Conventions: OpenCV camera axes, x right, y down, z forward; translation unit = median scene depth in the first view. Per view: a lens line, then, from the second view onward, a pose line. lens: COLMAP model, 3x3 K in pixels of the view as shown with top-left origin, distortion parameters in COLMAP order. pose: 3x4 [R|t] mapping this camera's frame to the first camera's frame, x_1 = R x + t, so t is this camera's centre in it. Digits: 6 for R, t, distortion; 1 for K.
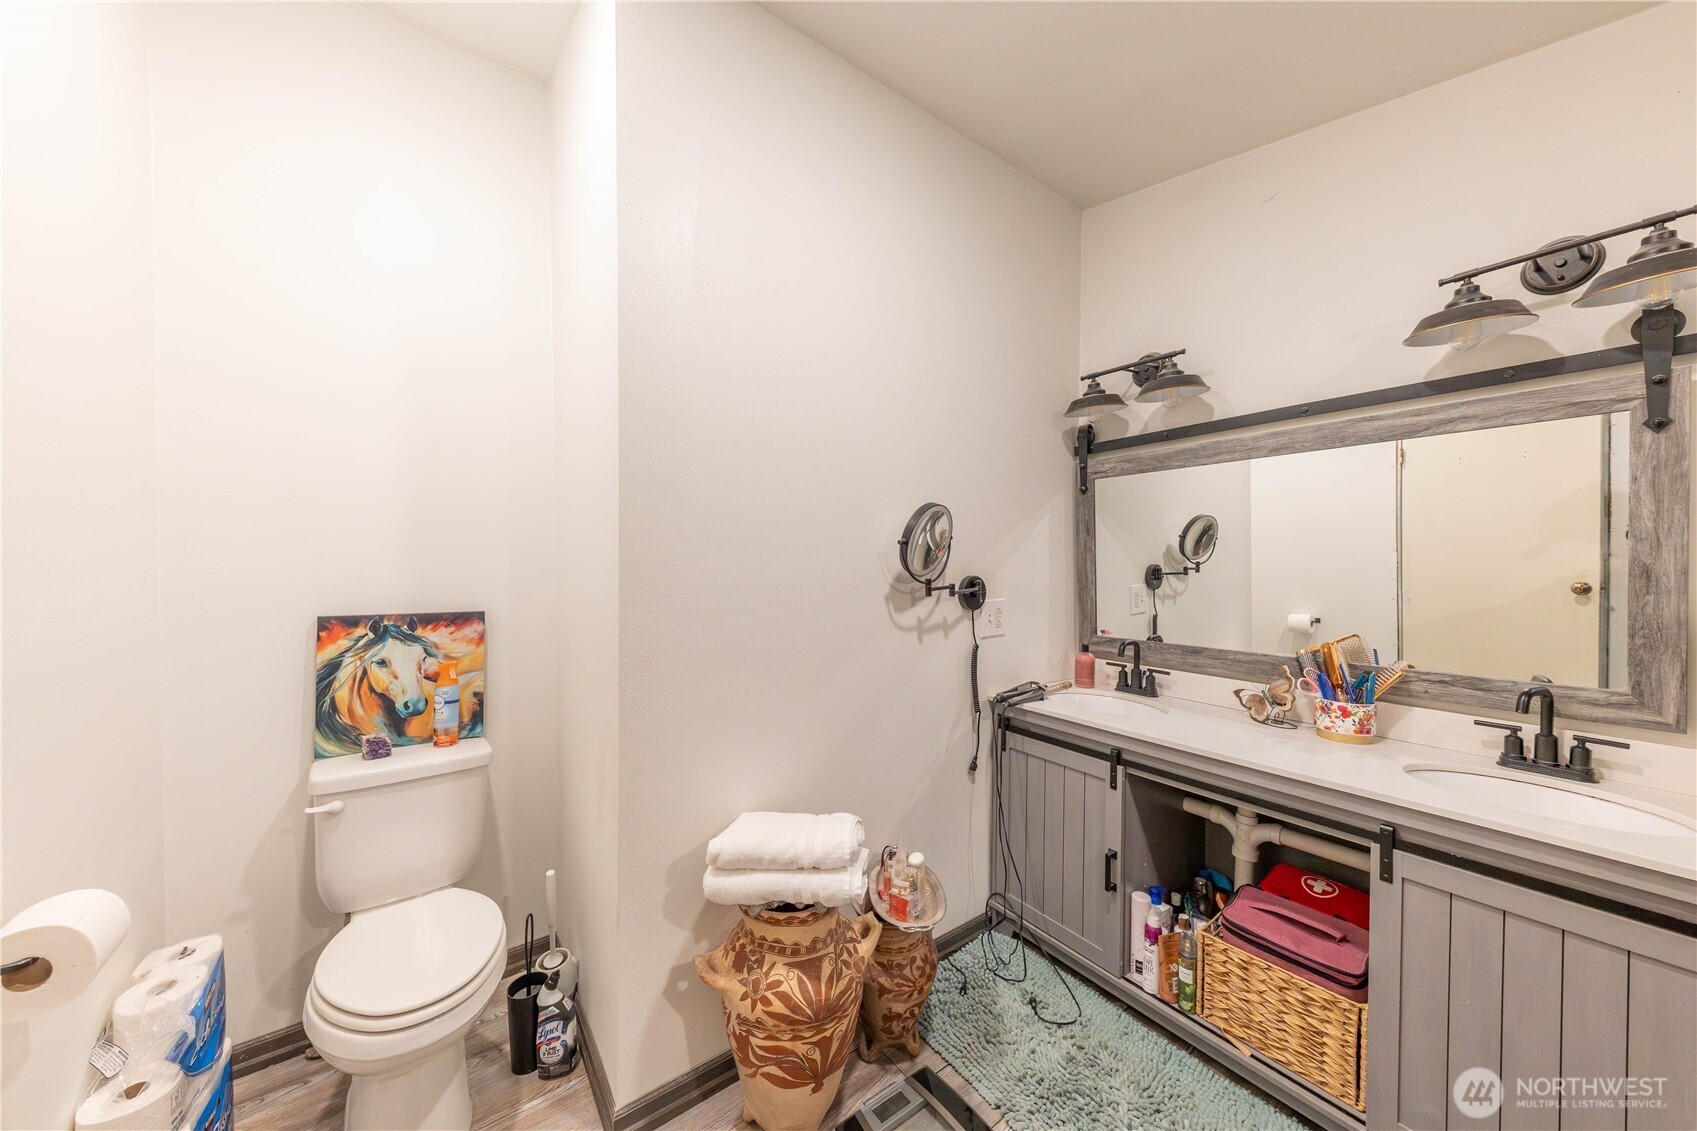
lens RADIAL K [[580.4, 0, 842.6], [0, 580.4, 564.1], [0, 0, 1]] dist [0.008732, -0.001794]
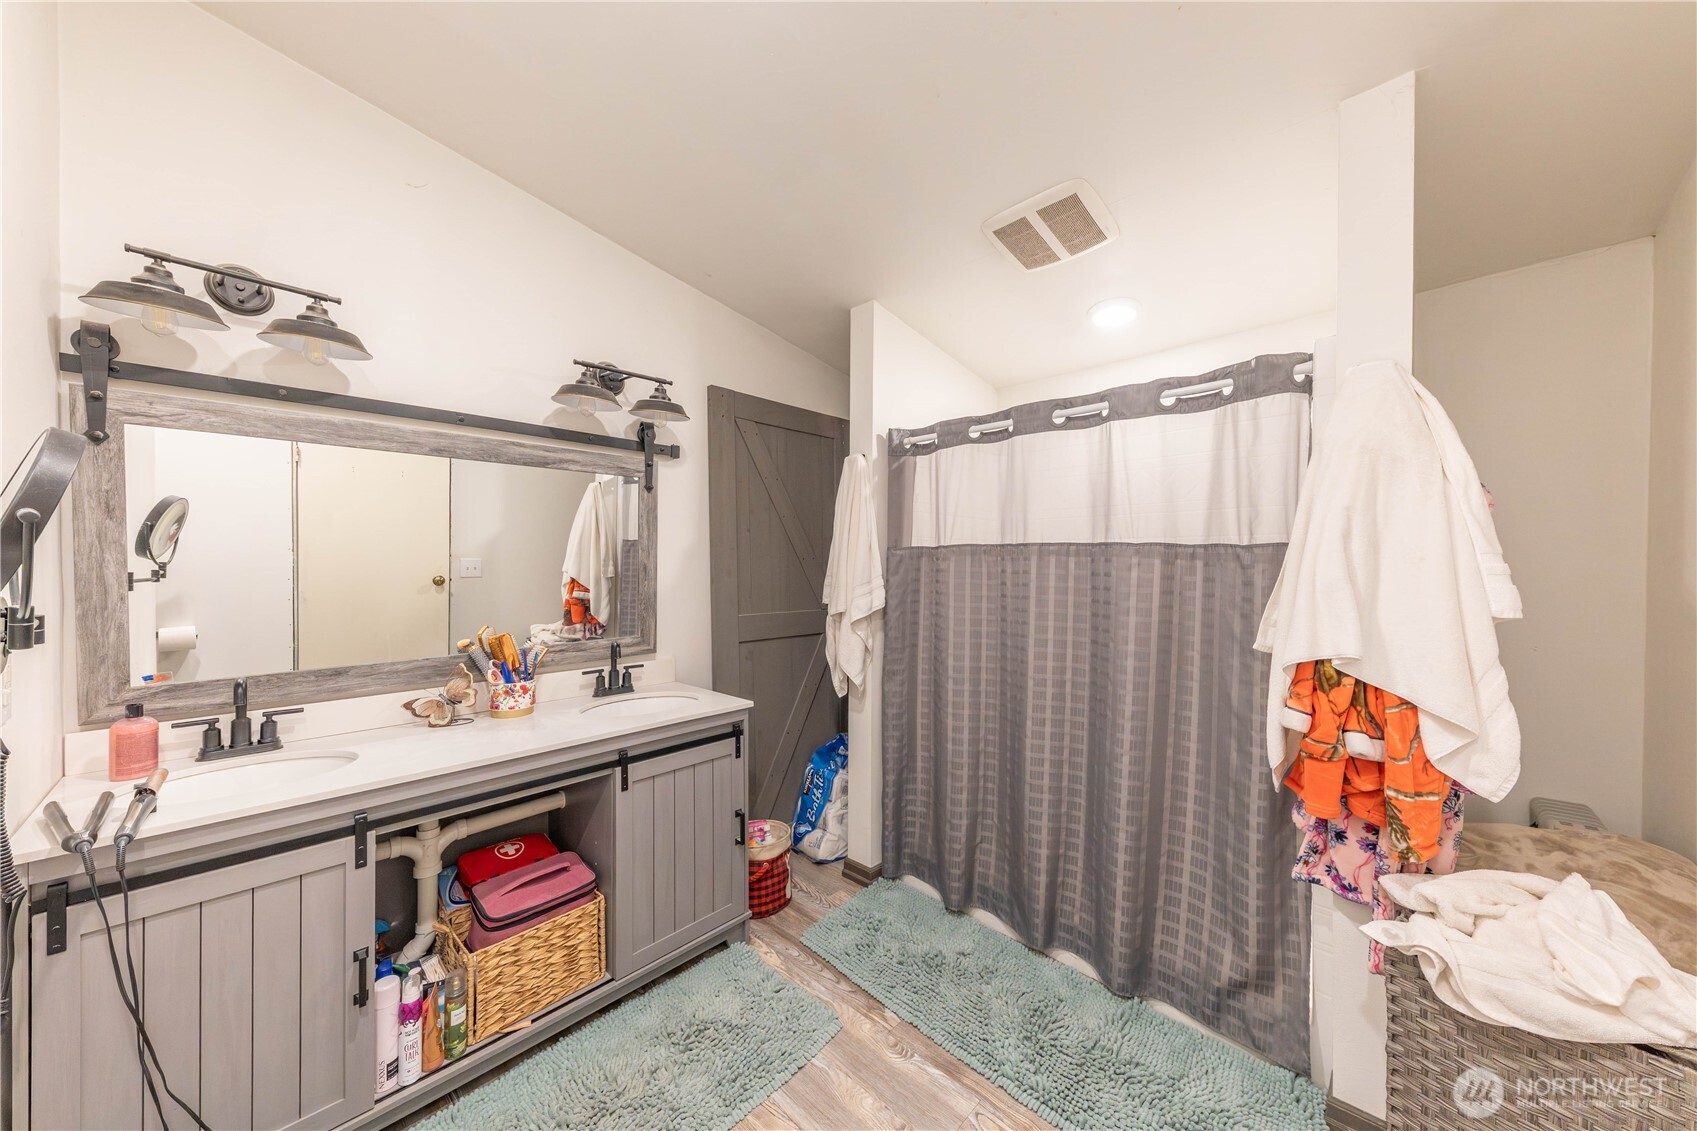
lens RADIAL K [[580.4, 0, 842.5], [0, 580.4, 566.2], [0, 0, 1]] dist [0.008732, -0.001794]
pose [[-0.181084, -0.009497, 0.983422, -0.365548], [0.002020, 0.999948, 0.010028, -0.006963], [-0.983465, 0.003803, -0.181056, 0.504566]]
